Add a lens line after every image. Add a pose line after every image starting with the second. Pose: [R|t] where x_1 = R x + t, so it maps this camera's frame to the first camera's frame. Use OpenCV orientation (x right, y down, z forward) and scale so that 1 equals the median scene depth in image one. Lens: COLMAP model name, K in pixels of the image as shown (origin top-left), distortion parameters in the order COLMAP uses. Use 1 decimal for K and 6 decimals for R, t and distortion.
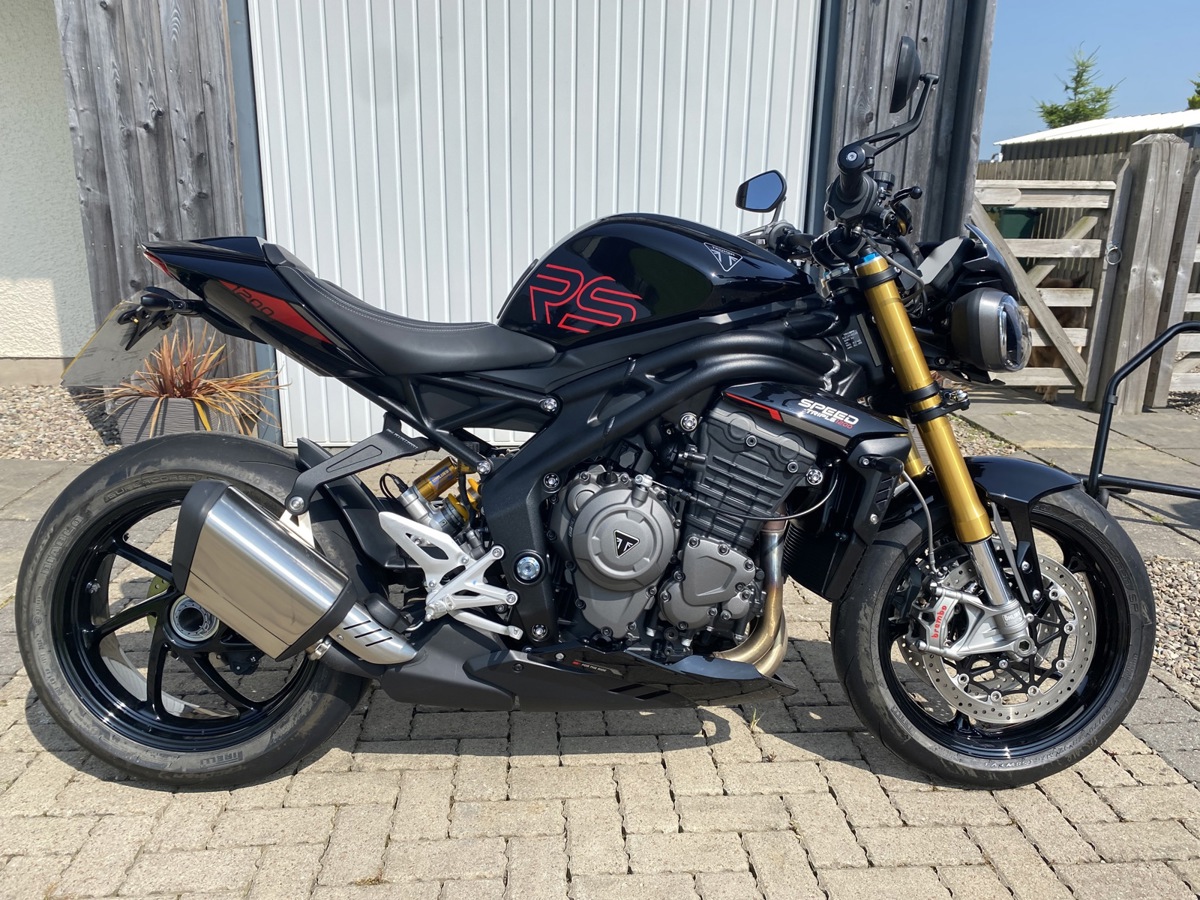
lens RADIAL K [[914.4, 0, 594.6], [0, 914.4, 443.1], [0, 0, 1]] dist [0.010038, -0.009391]
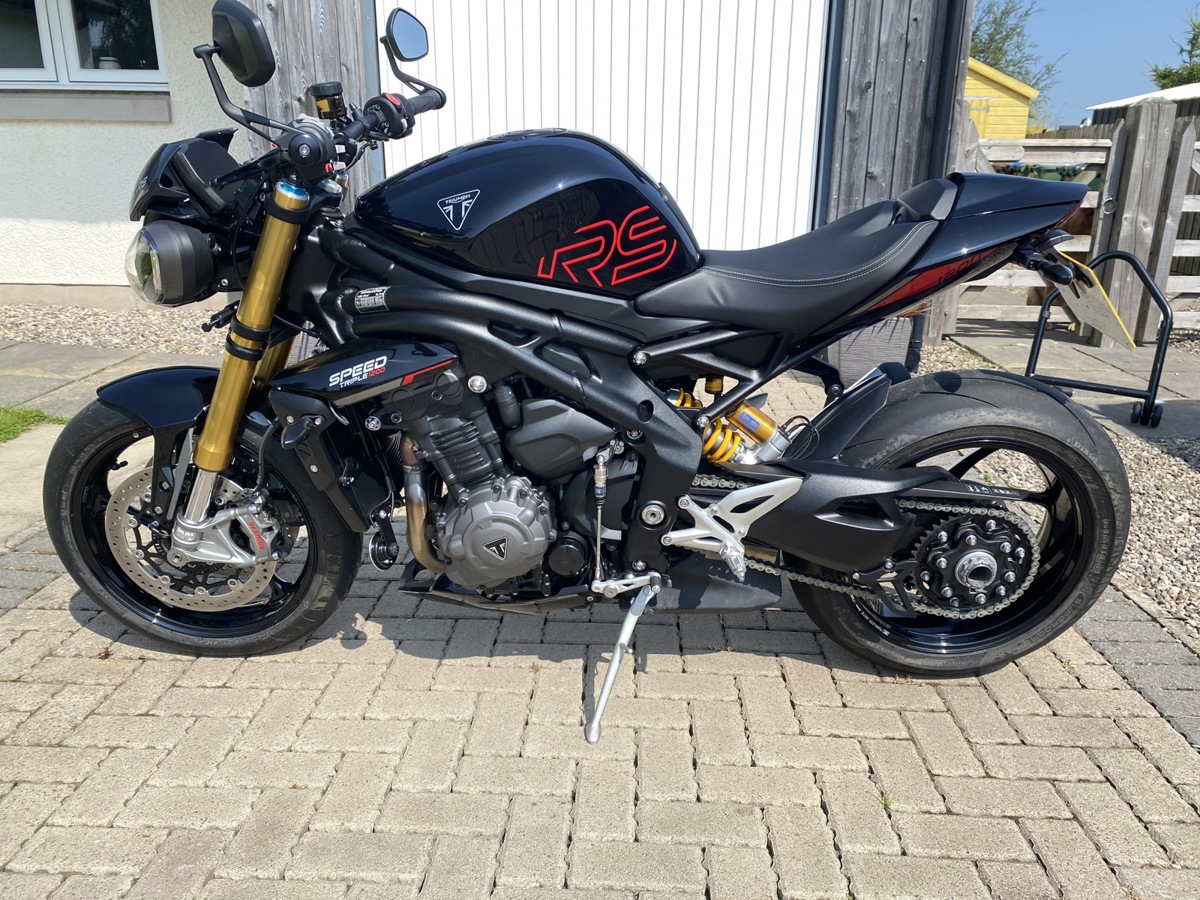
lens RADIAL K [[914.4, 0, 605.9], [0, 914.4, 454.2], [0, 0, 1]] dist [0.010038, -0.009391]
pose [[0.993597, 0.030475, -0.108798, 0.082669], [-0.026244, 0.998851, 0.040110, 0.076236], [0.109896, -0.036998, 0.993254, -0.214656]]
